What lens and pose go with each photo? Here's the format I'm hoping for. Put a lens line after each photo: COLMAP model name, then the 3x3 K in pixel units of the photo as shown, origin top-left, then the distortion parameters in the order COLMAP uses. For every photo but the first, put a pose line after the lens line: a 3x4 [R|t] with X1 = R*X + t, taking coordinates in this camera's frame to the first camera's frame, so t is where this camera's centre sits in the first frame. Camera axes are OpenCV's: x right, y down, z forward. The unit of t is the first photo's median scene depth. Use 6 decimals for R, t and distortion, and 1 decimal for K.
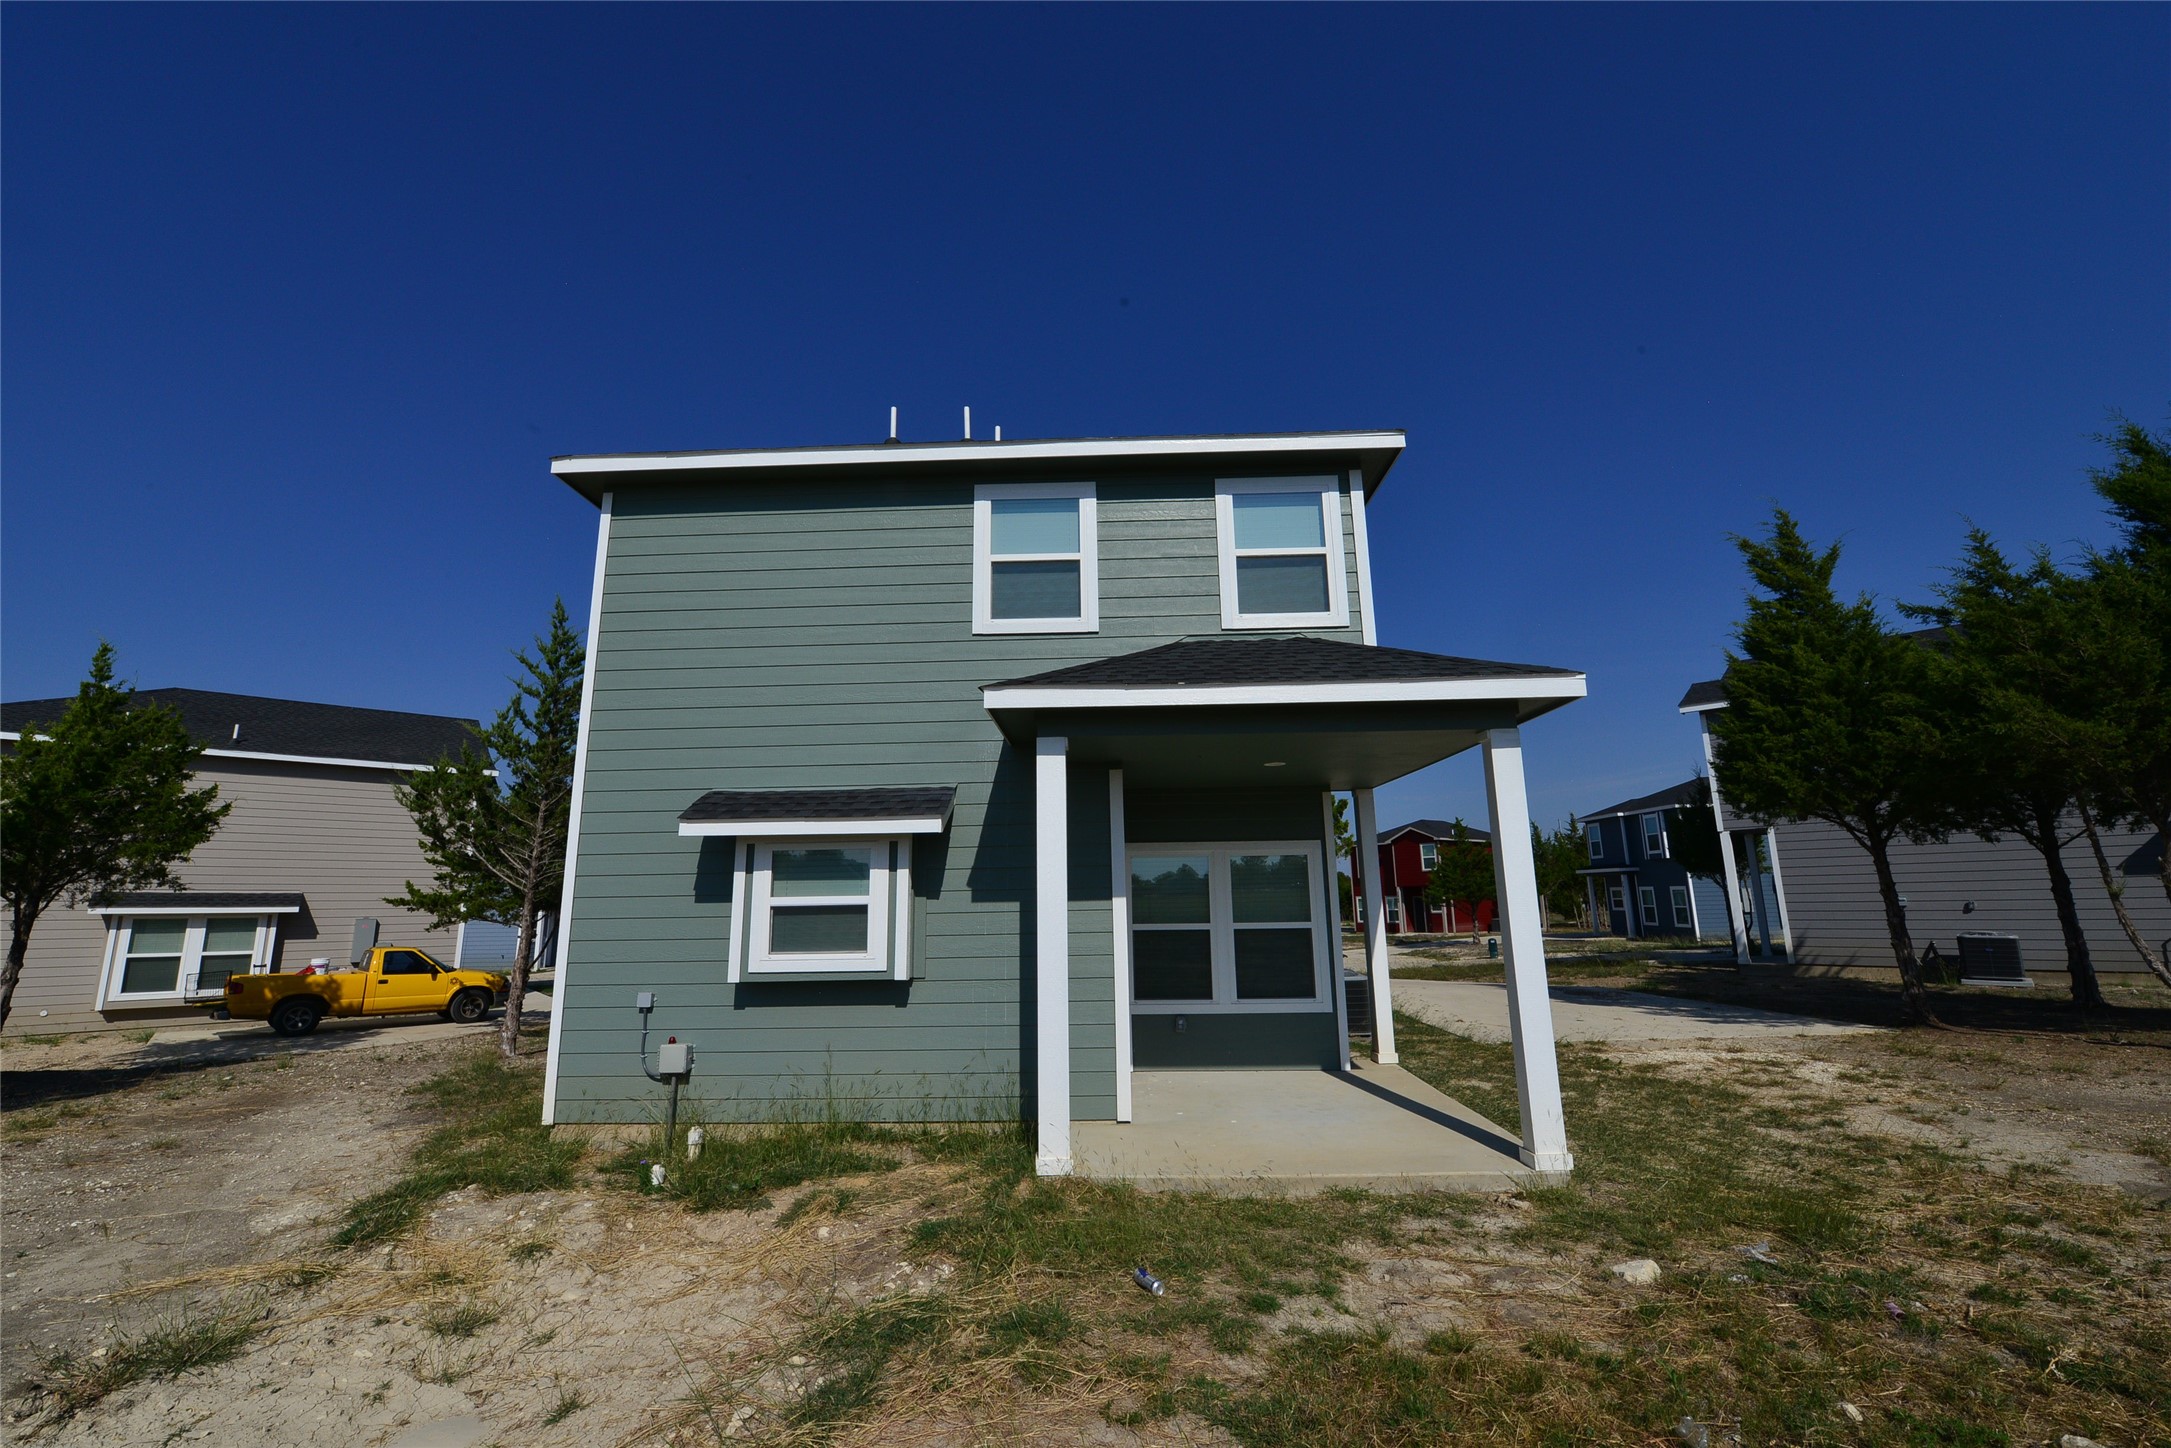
lens RADIAL K [[863.7, 0, 1084.0], [0, 863.7, 725.3], [0, 0, 1]] dist [-0.015883, -0.003134]
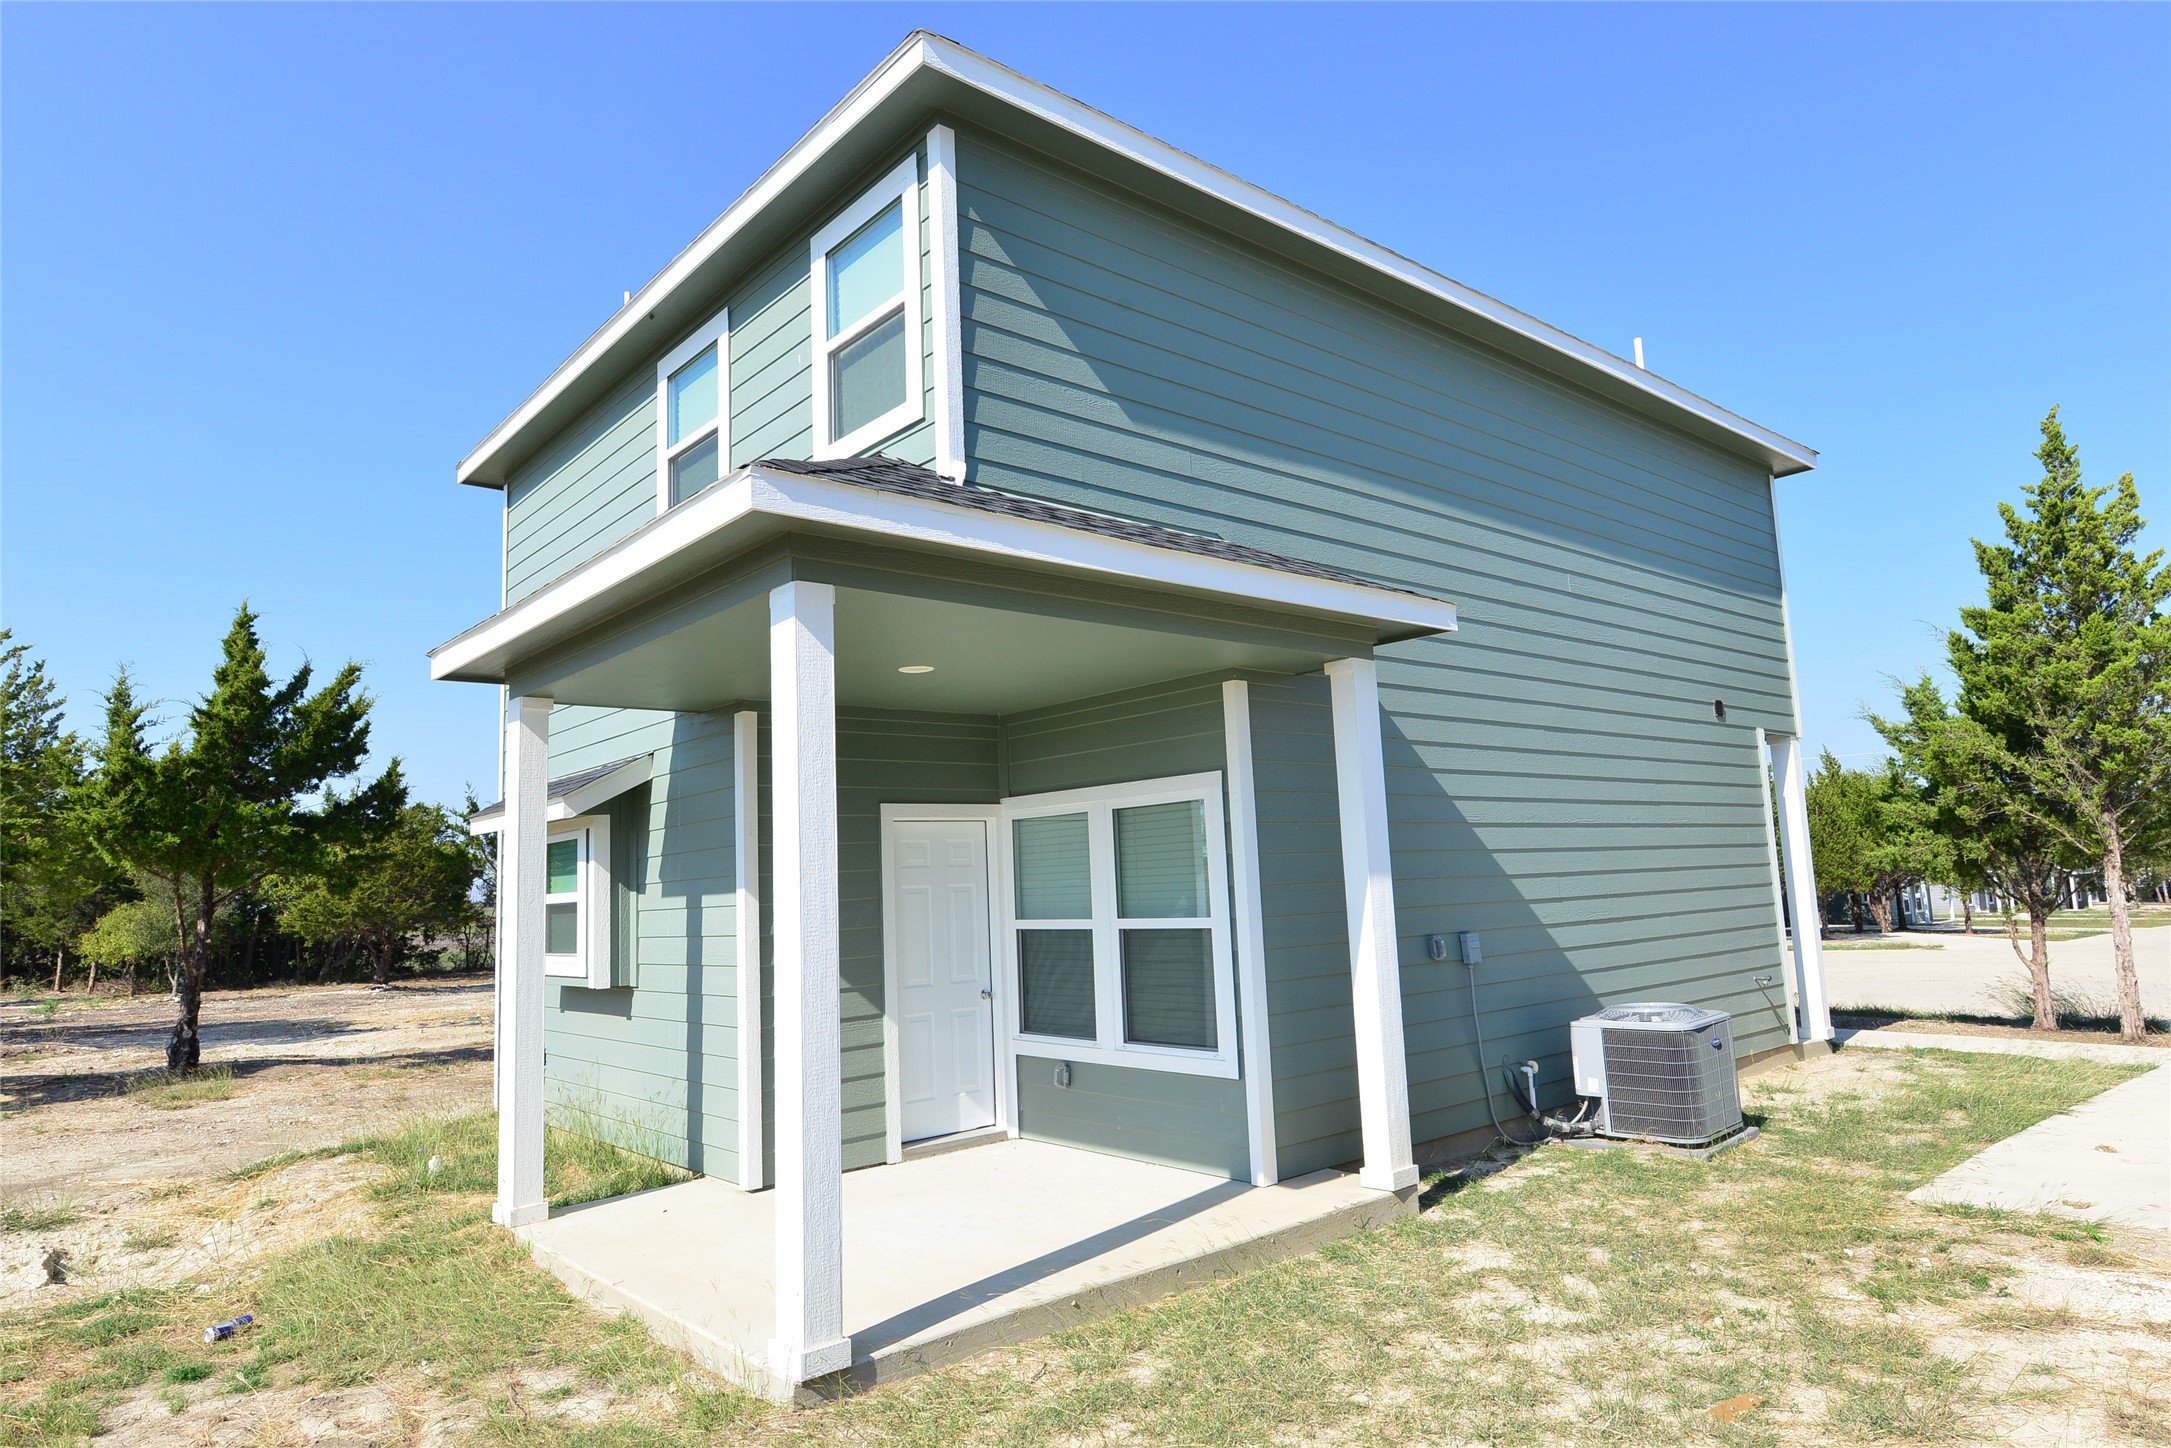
lens RADIAL K [[1296.4, 0, 1085.5], [0, 1296.4, 724.0], [0, 0, 1]] dist [0.002521, 0.000001]
pose [[0.676907, -0.106715, -0.728292, 0.970572], [0.174378, 0.984518, 0.017815, 0.087448], [0.715115, -0.139057, 0.685036, 0.445568]]
